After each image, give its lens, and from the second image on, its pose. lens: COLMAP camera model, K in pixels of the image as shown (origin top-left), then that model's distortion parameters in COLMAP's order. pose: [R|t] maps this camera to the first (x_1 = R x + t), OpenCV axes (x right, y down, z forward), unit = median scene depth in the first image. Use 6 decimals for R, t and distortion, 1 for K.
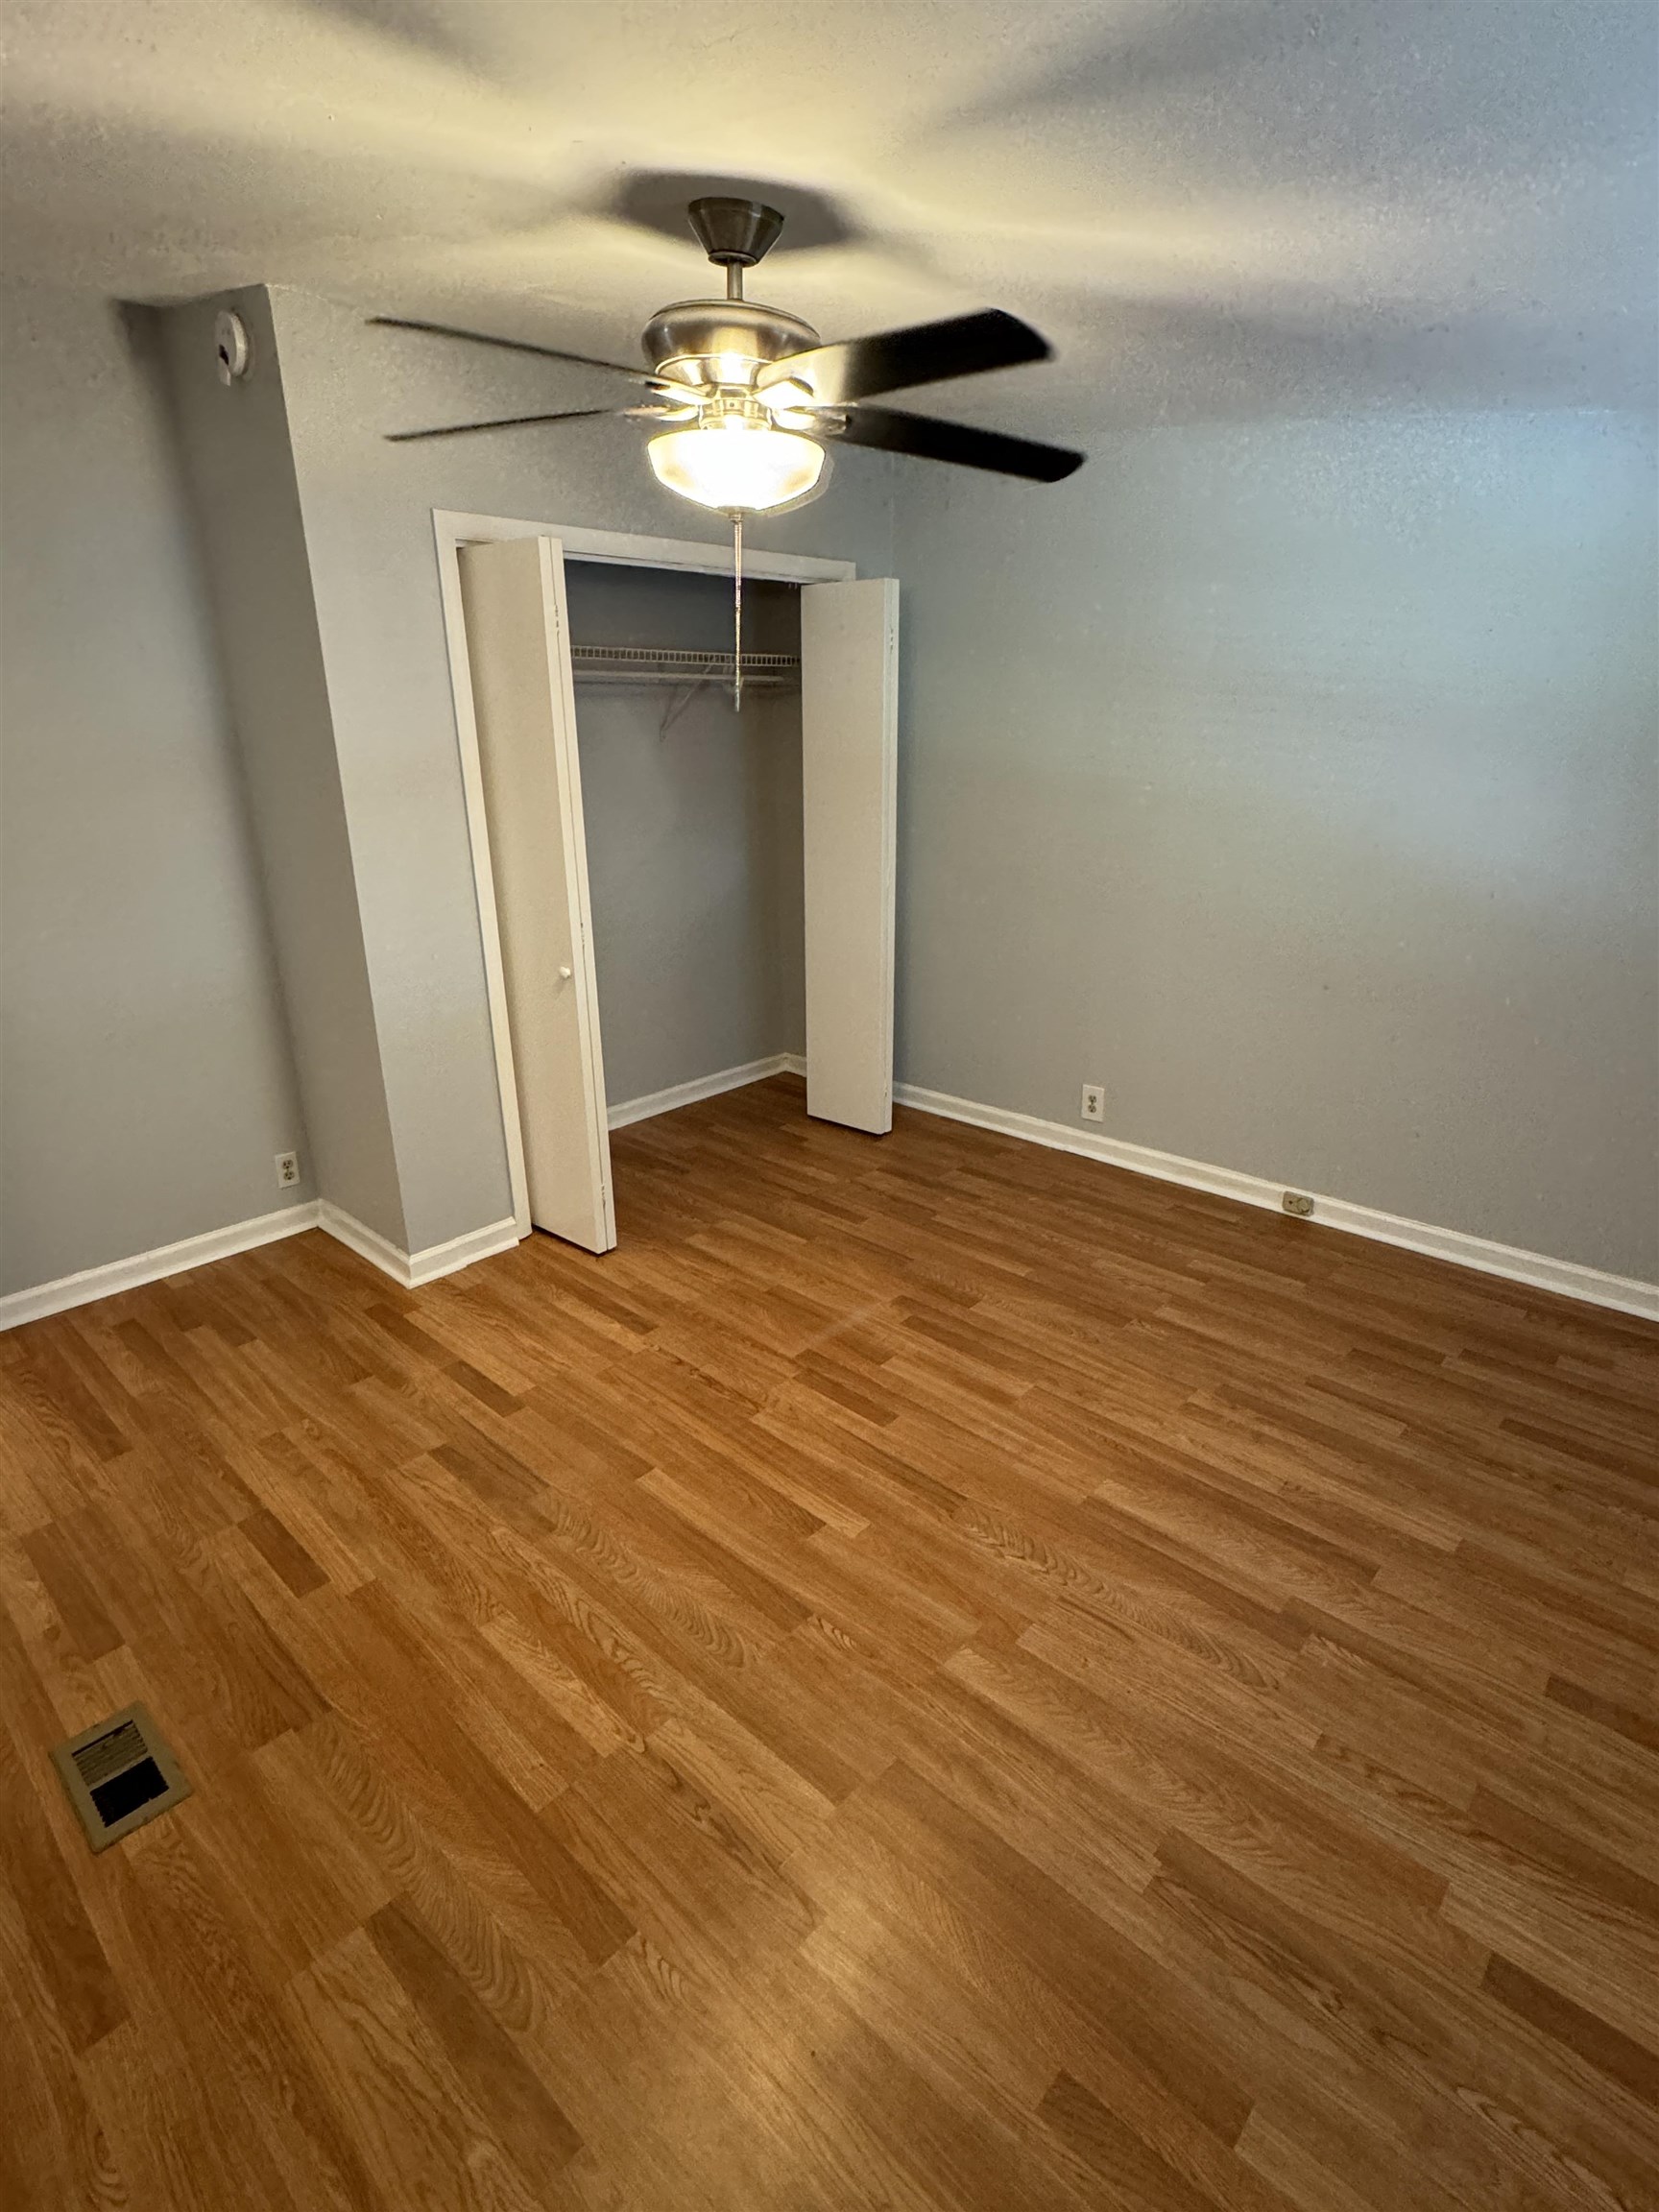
lens RADIAL K [[1098.2, 0, 829.5], [0, 1098.2, 1106.0], [0, 0, 1]] dist [0.001505, -0.000127]
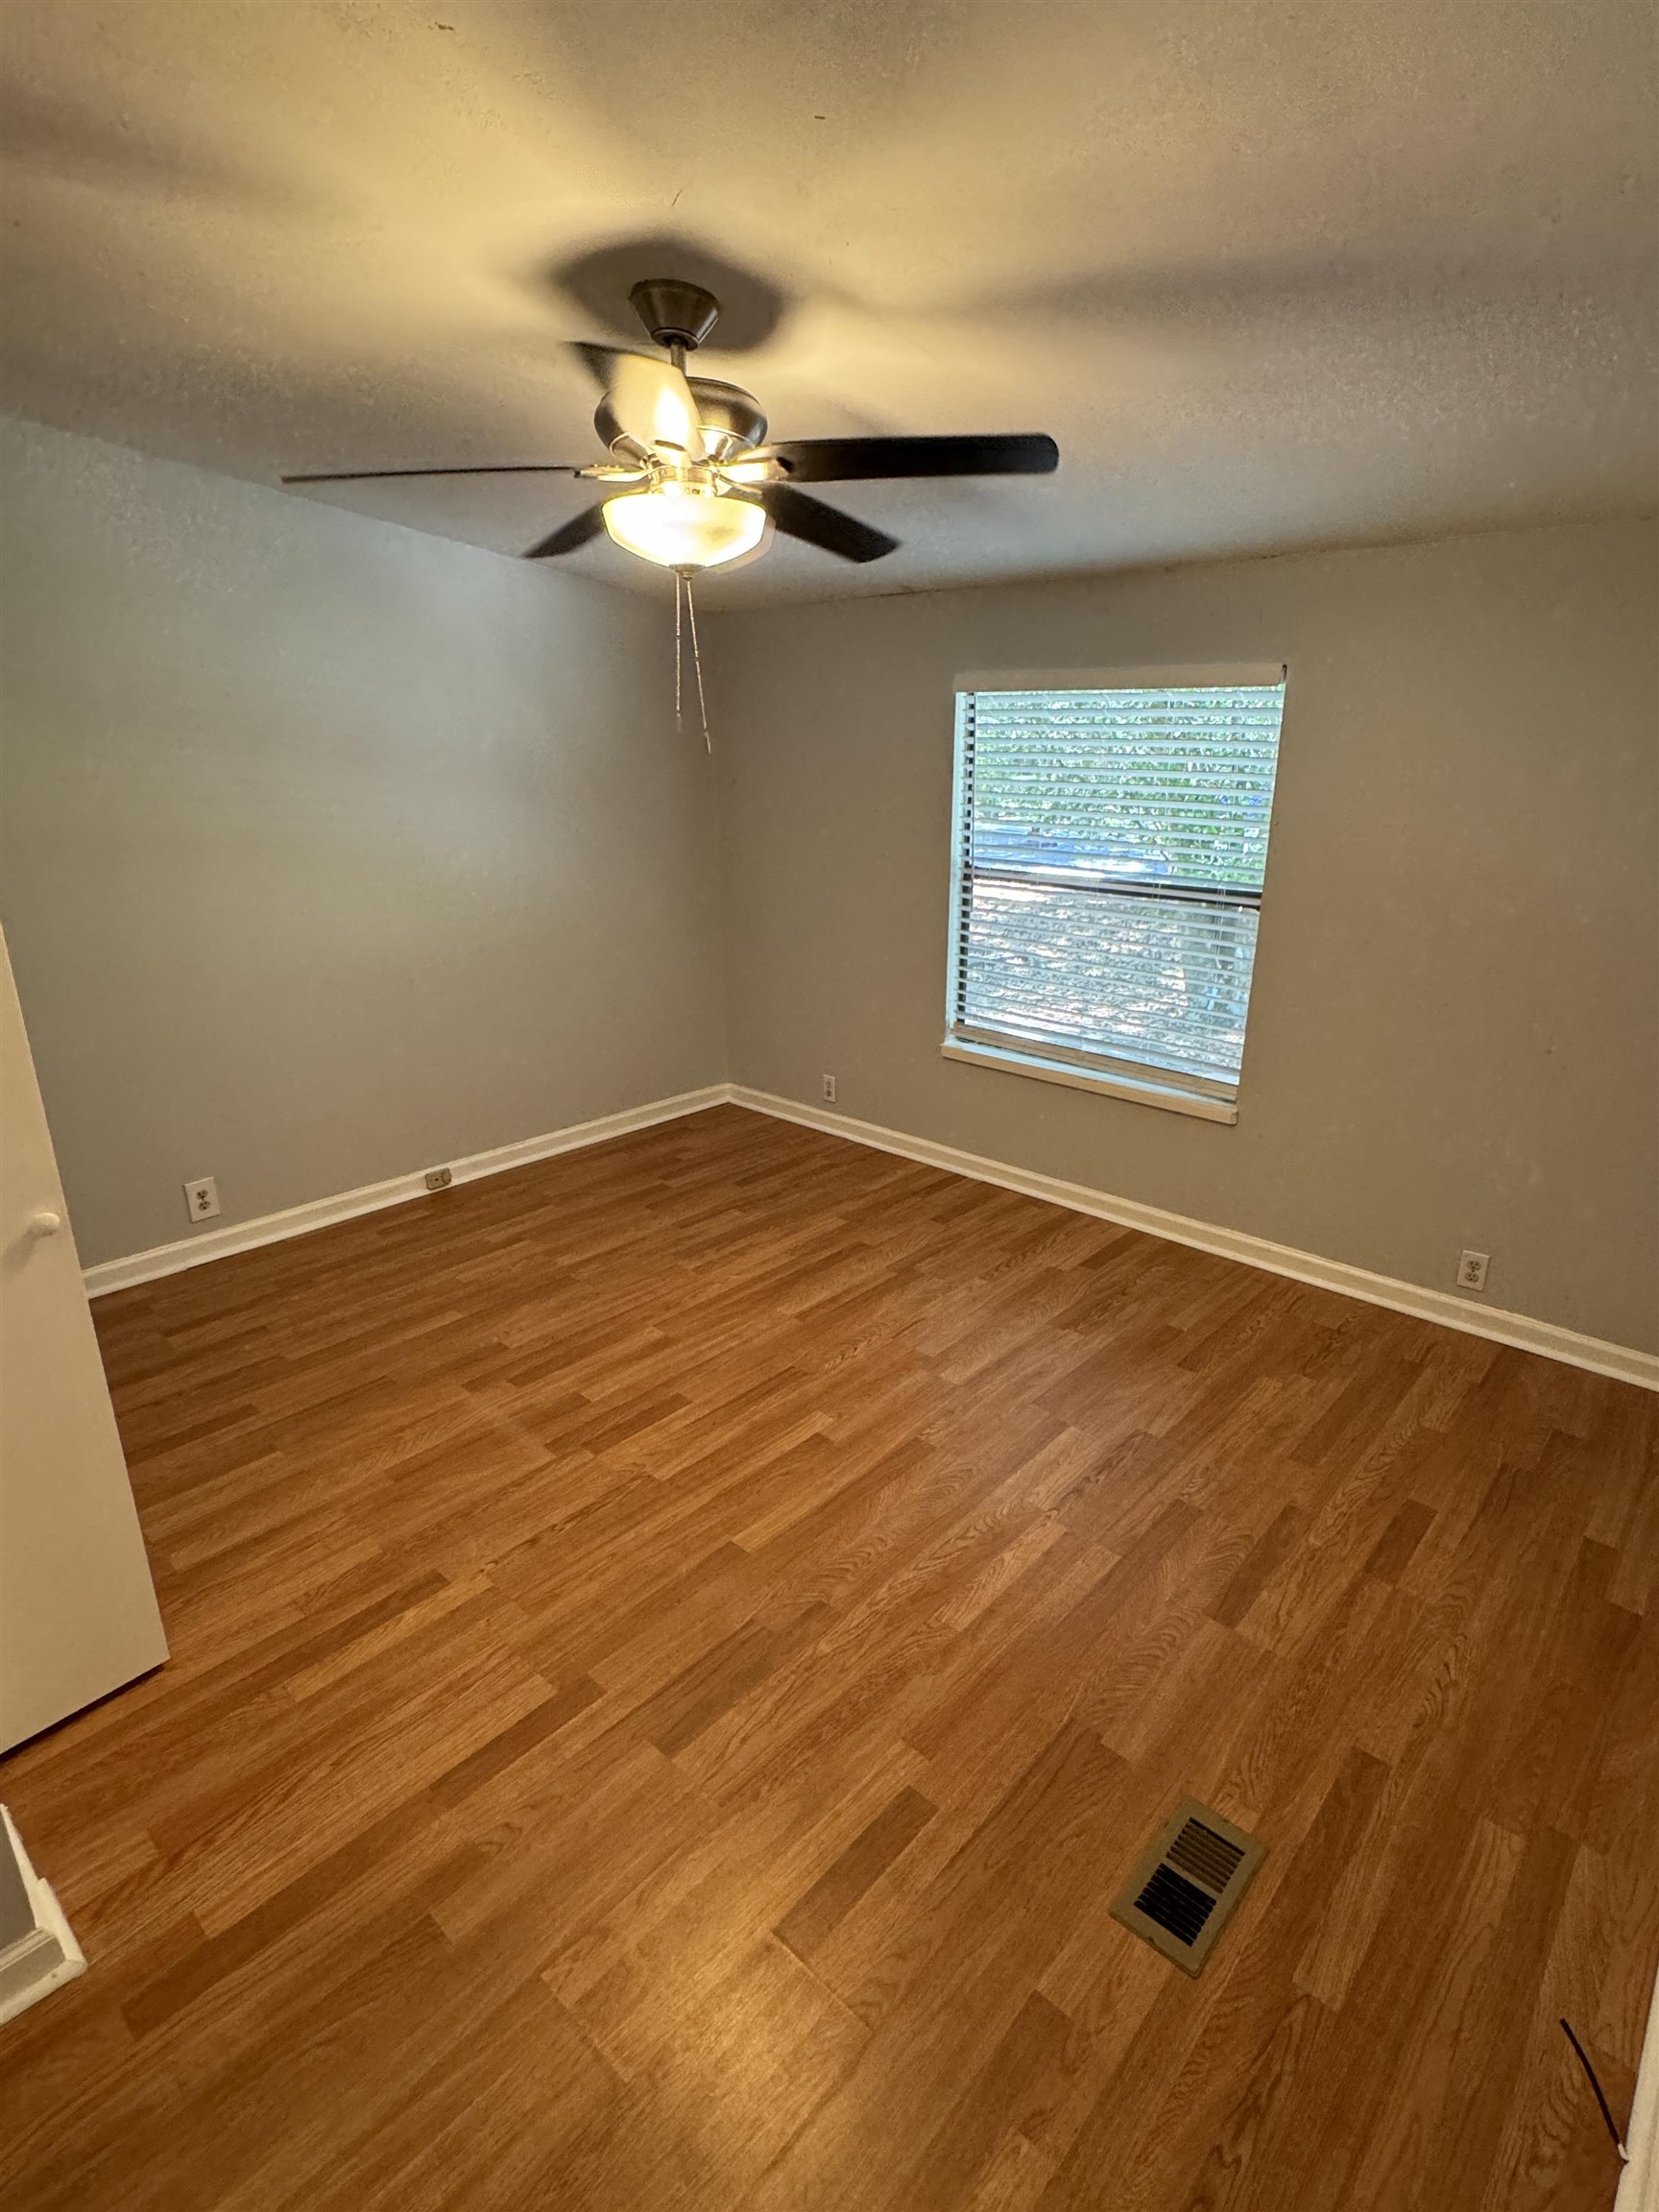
lens RADIAL K [[1098.2, 0, 829.5], [0, 1098.2, 1106.0], [0, 0, 1]] dist [0.001505, -0.000127]
pose [[-0.009294, -0.305080, 0.952281, -0.911433], [0.336297, 0.895897, 0.290298, -0.246117], [-0.941710, 0.322947, 0.094271, 0.675560]]
